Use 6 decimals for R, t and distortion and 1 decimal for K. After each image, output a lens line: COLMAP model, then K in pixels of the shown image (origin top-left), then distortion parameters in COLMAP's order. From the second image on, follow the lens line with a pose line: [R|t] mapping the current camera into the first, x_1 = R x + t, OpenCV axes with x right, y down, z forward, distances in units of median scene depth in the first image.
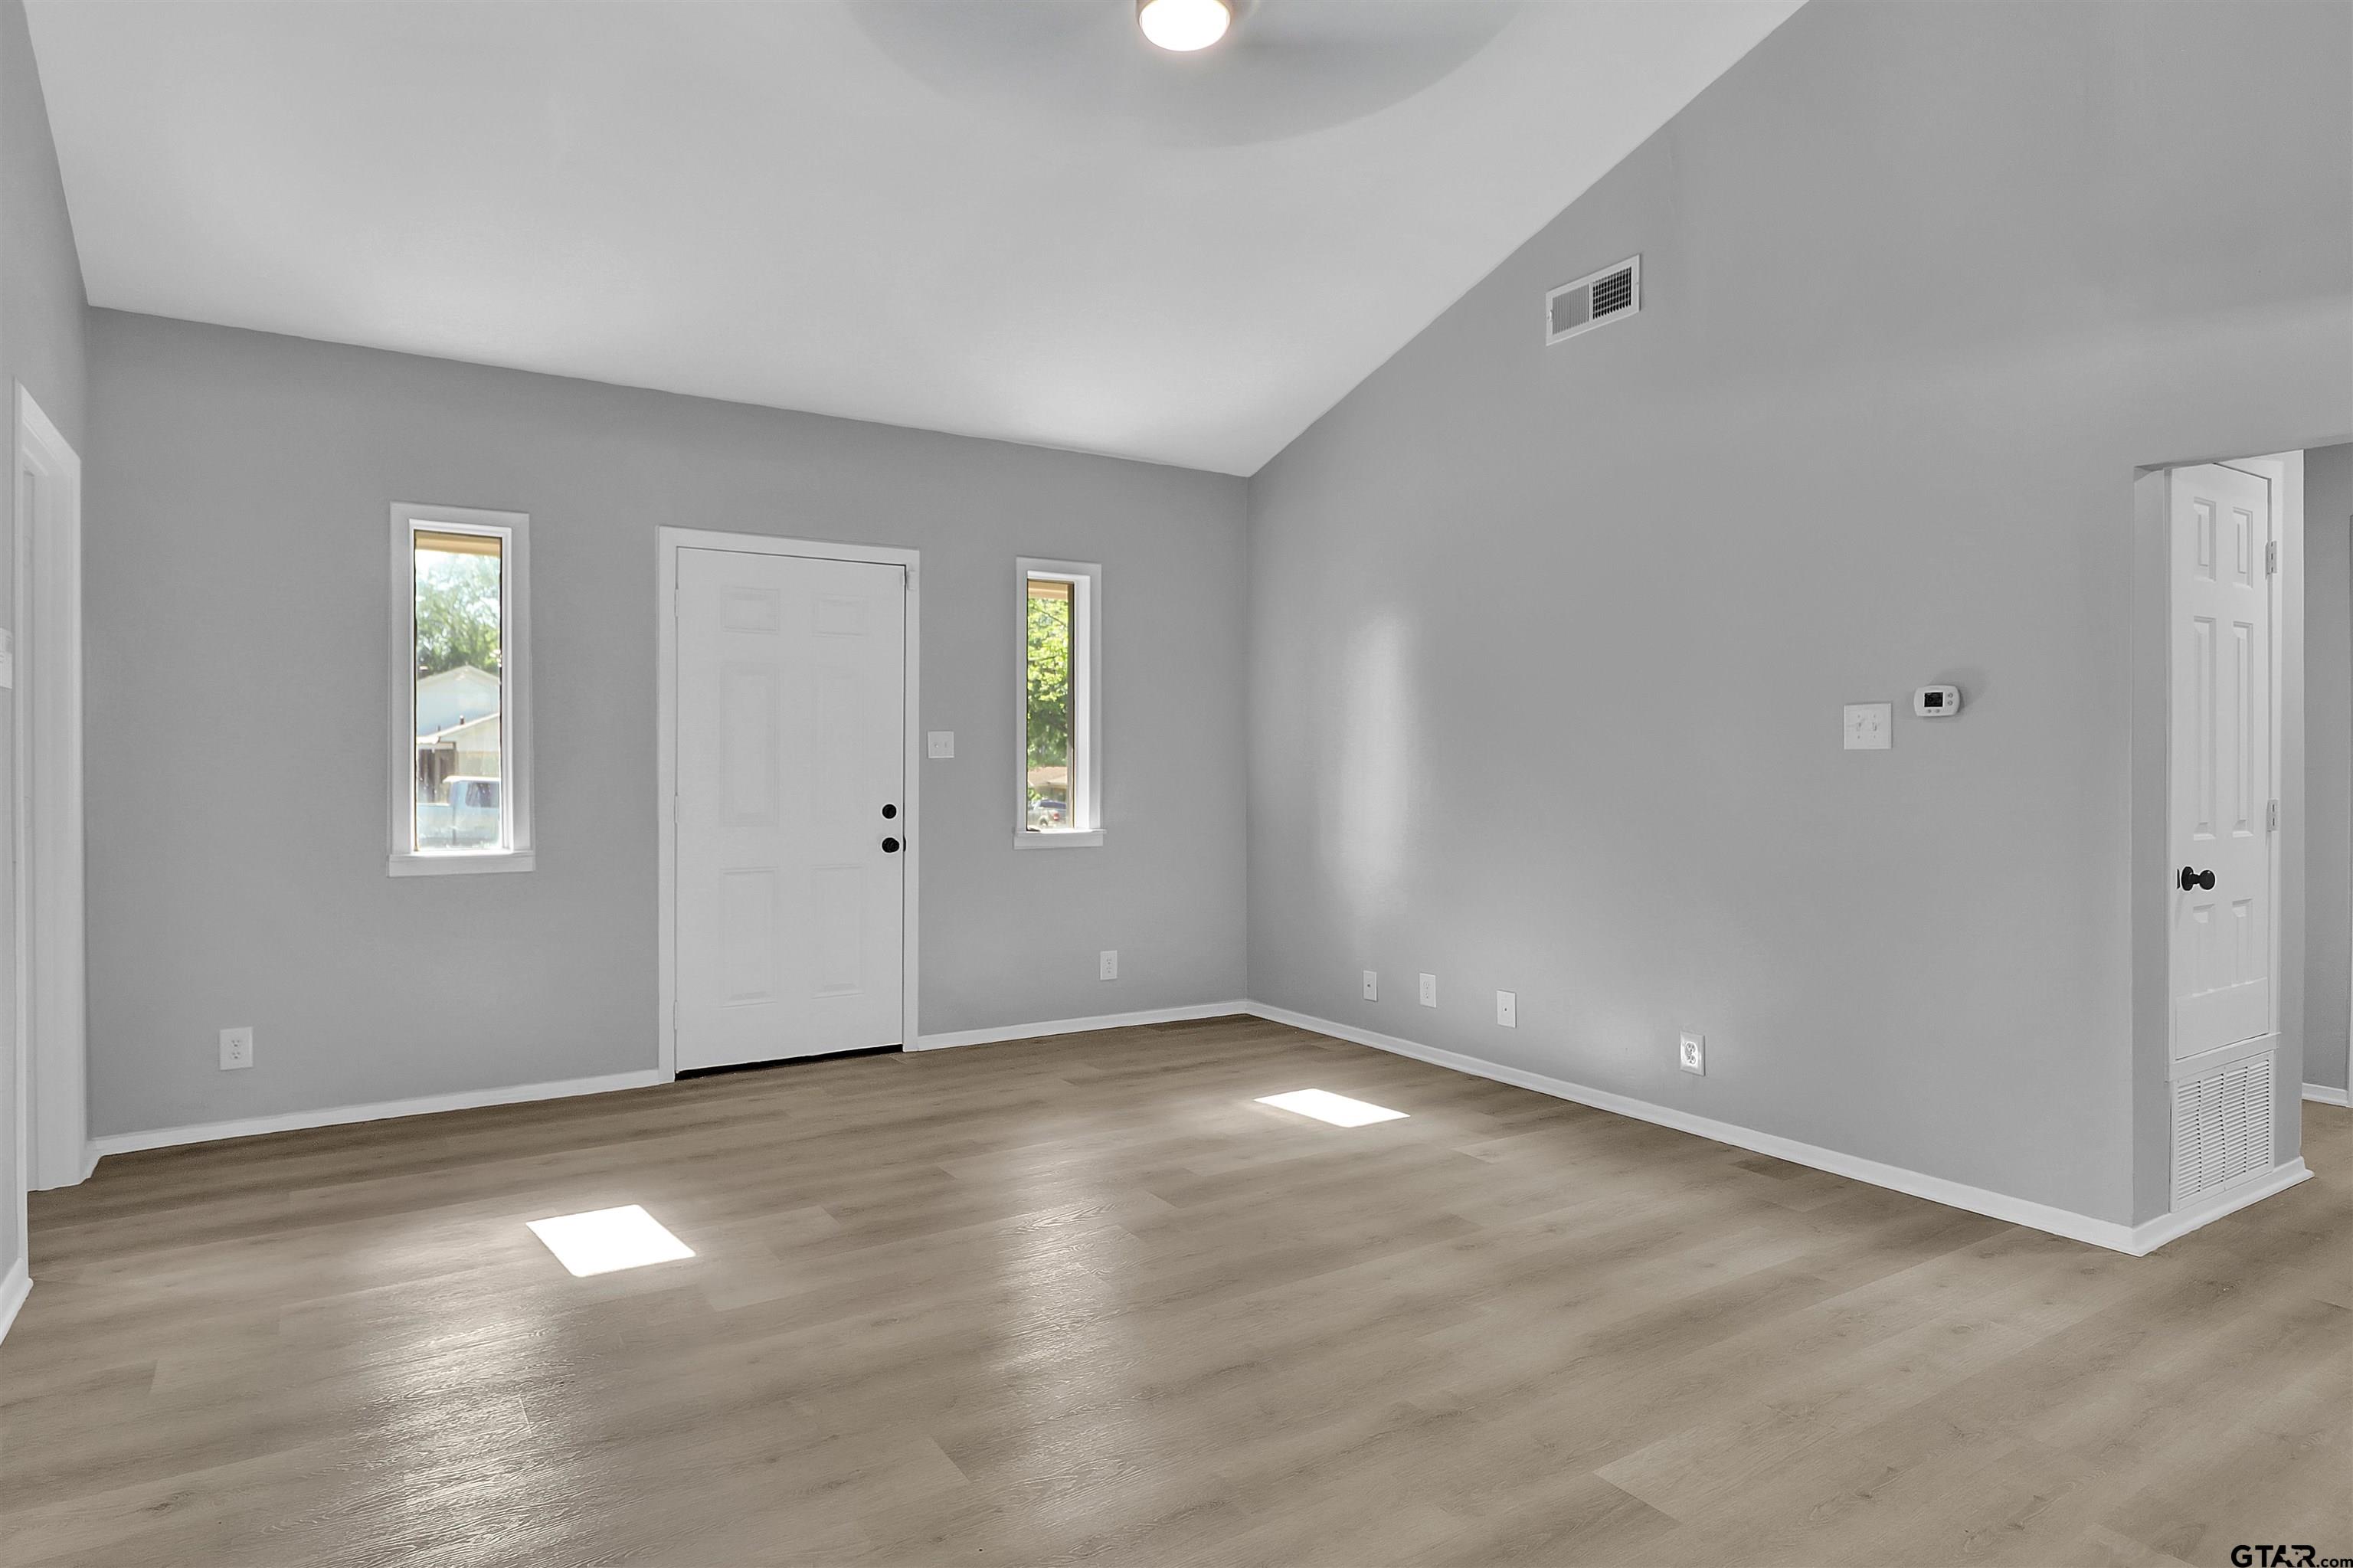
lens RADIAL K [[1287.5, 0, 1114.4], [0, 1287.5, 771.2], [0, 0, 1]] dist [0.004437, 0.000118]
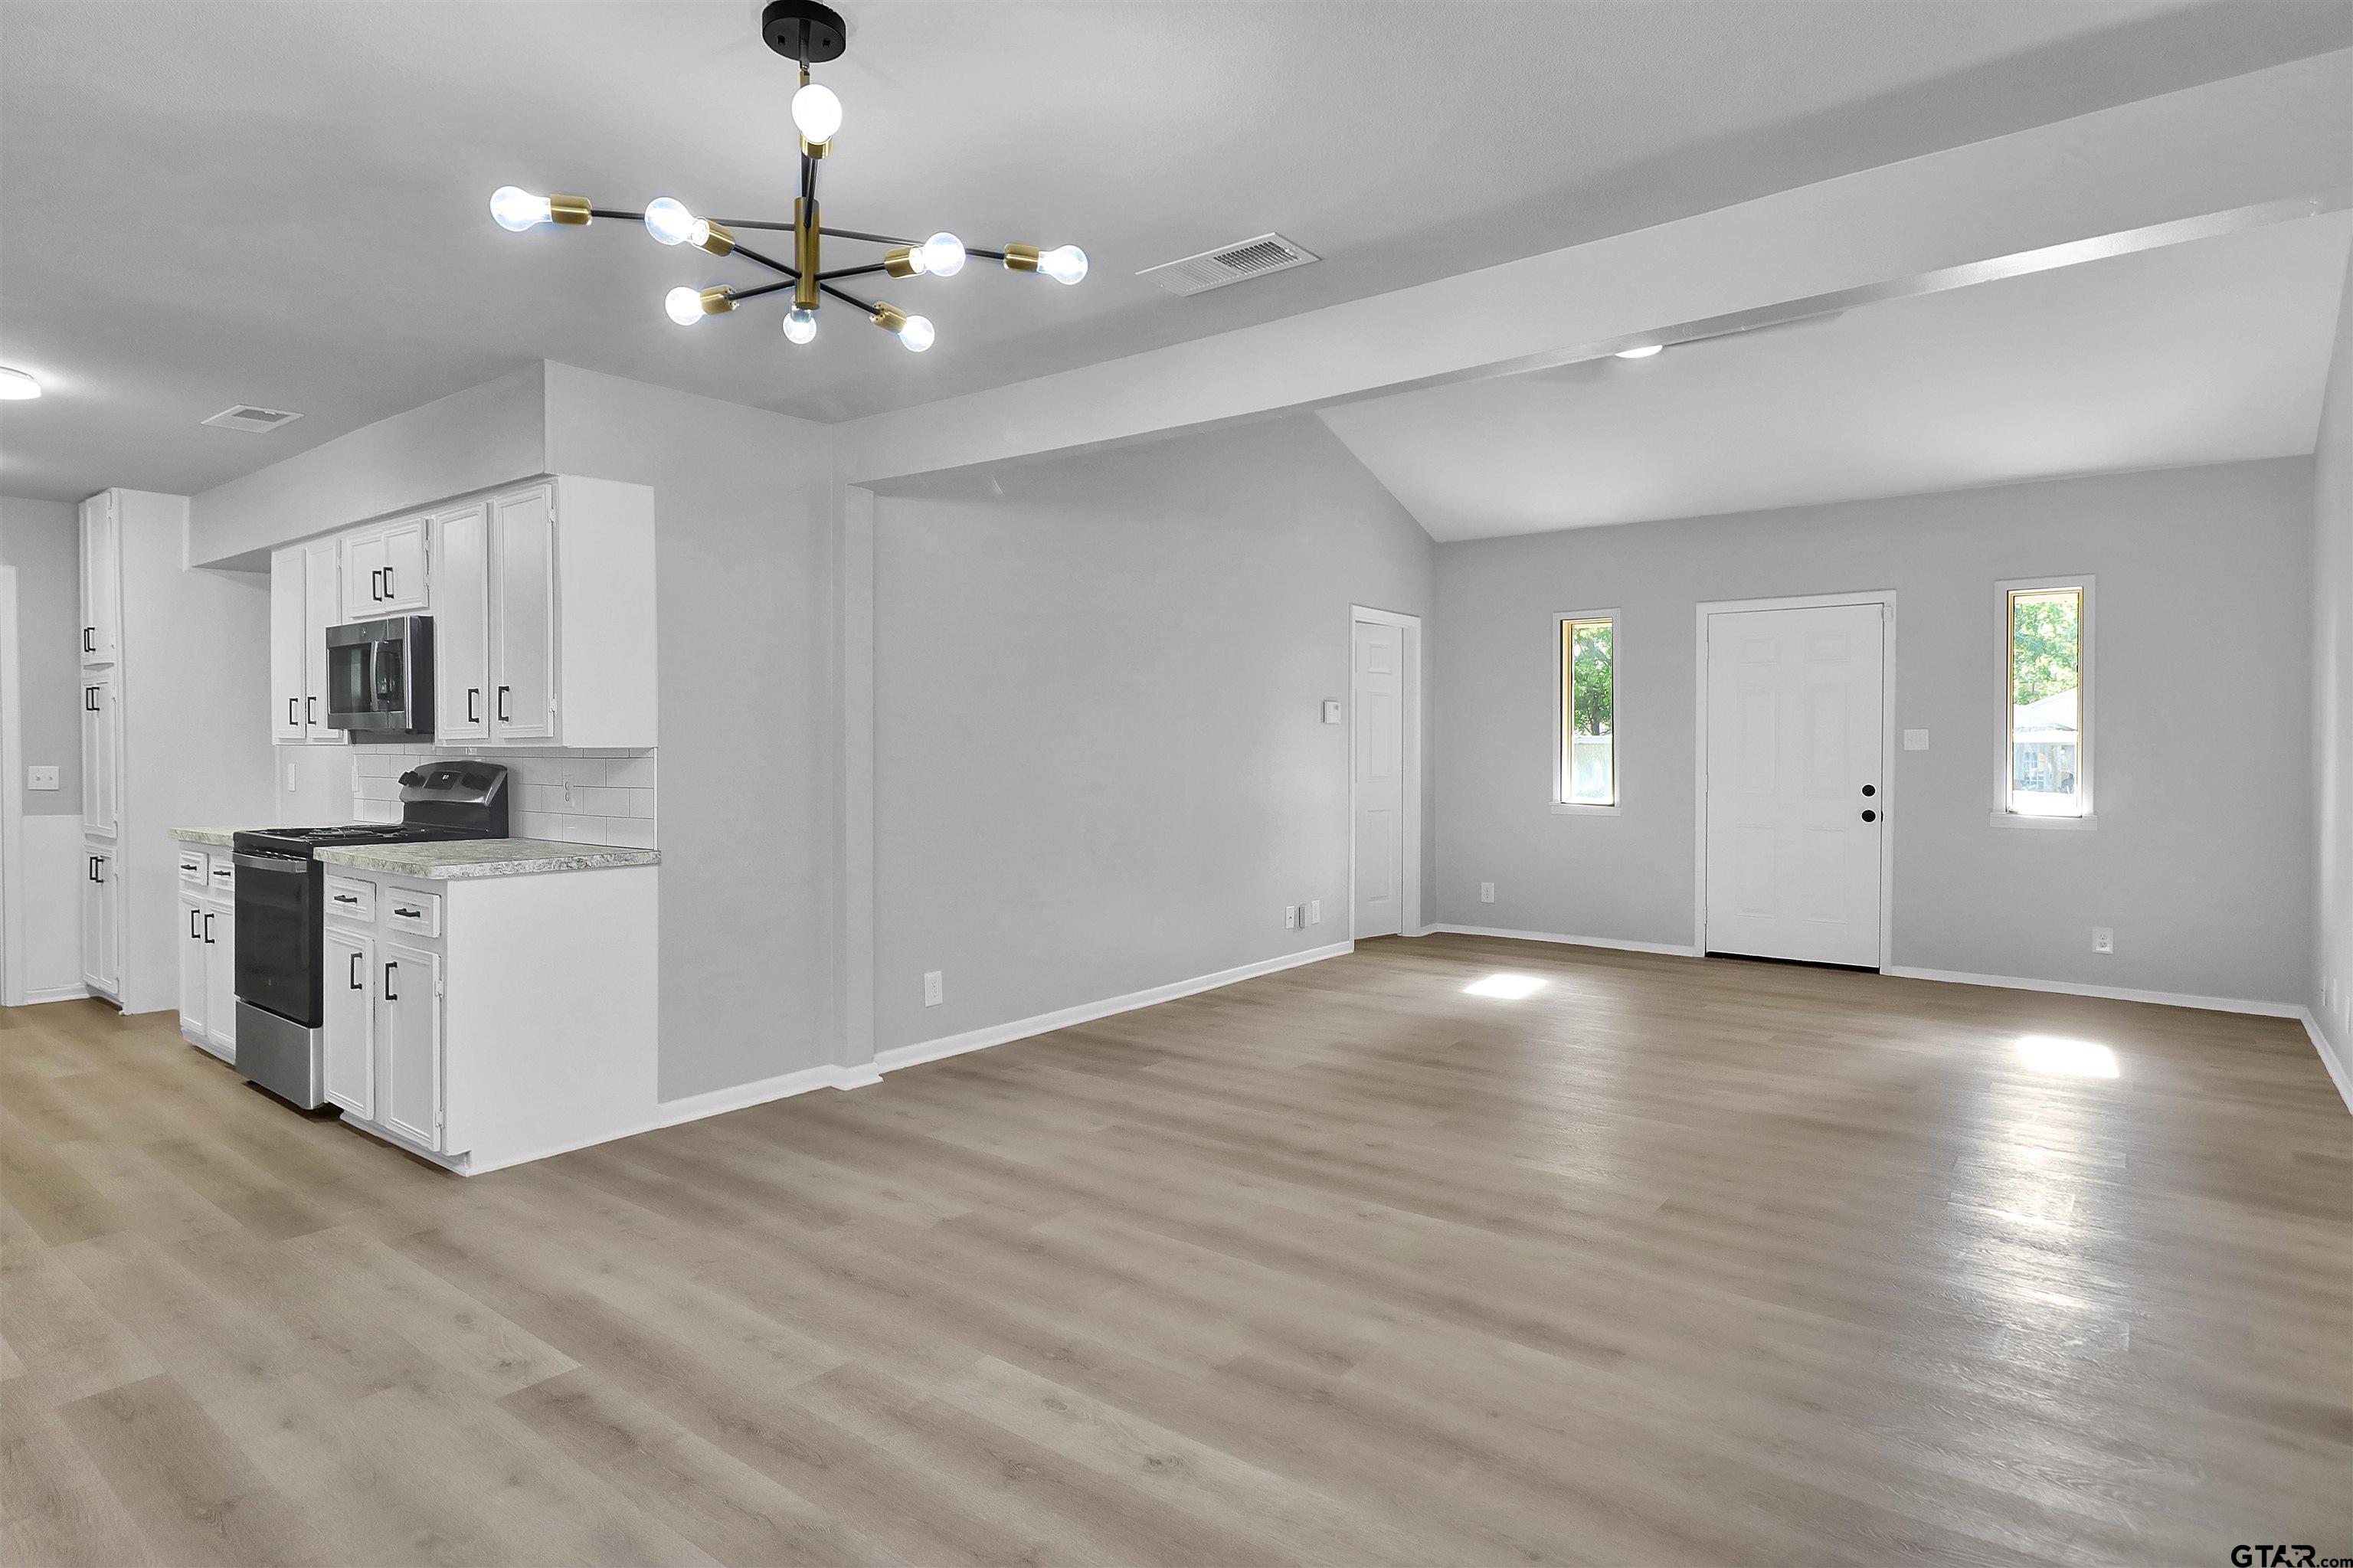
lens RADIAL K [[1257.5, 0, 1134.6], [0, 1257.5, 765.5], [0, 0, 1]] dist [0.001560, -0.014128]
pose [[0.344849, 0.014048, -0.938553, 0.848553], [-0.011585, 0.999876, 0.010709, 0.000214], [0.938587, 0.007180, 0.344968, -0.172803]]
